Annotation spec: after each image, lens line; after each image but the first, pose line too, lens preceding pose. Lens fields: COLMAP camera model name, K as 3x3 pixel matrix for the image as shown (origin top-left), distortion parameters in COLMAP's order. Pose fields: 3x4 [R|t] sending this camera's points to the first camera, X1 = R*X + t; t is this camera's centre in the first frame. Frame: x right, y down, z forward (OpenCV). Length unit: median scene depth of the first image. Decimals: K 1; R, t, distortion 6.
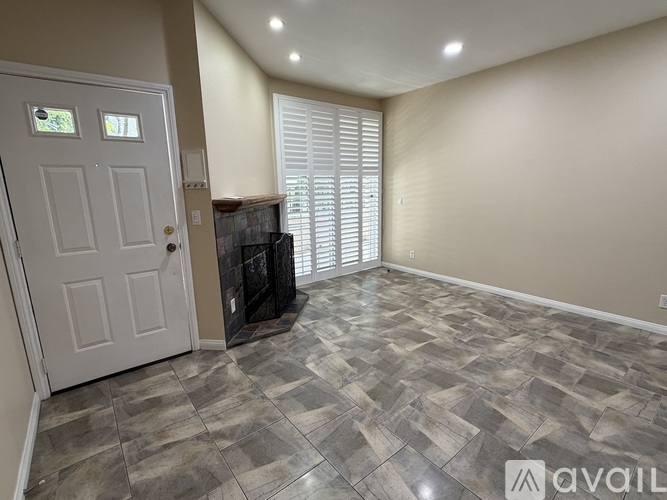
lens RADIAL K [[323.4, 0, 330.6], [0, 323.4, 248.2], [0, 0, 1]] dist [0.000145, 0.000050]
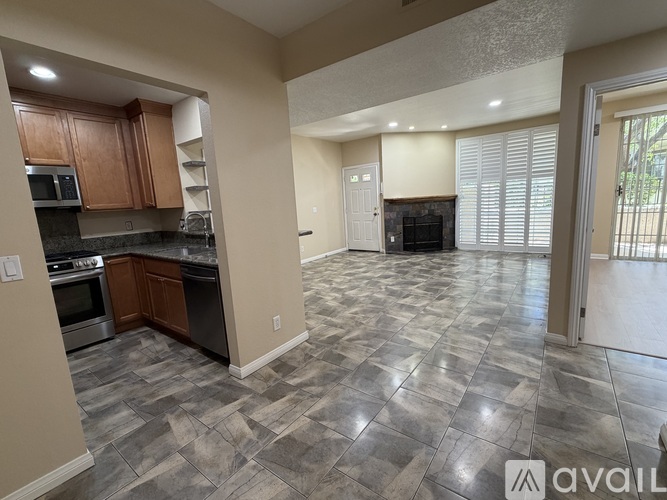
lens RADIAL K [[310.3, 0, 333.1], [0, 310.3, 252.7], [0, 0, 1]] dist [-0.000436, -0.000043]
pose [[0.249107, 0.172659, -0.952961, 2.197359], [-0.128557, 0.981168, 0.144164, -0.017110], [0.959906, 0.086598, 0.266612, -0.133423]]
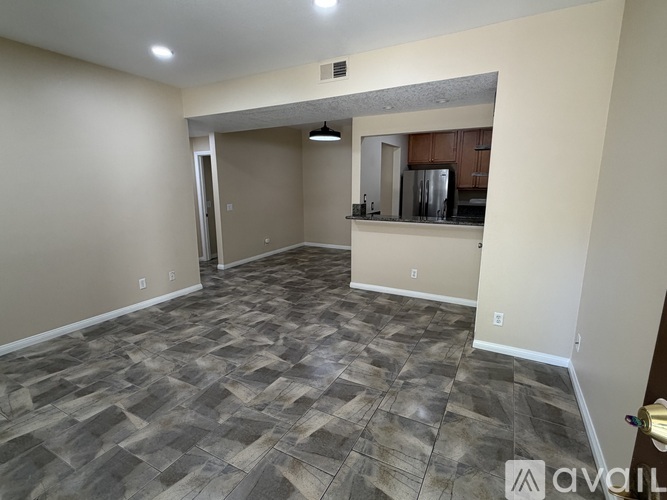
lens RADIAL K [[323.4, 0, 334.1], [0, 323.4, 250.2], [0, 0, 1]] dist [0.000145, 0.000050]
pose [[-0.390386, -0.158757, 0.906860, -0.566118], [0.183259, 0.951908, 0.245533, -0.179893], [-0.902228, 0.262043, -0.342518, 0.799784]]
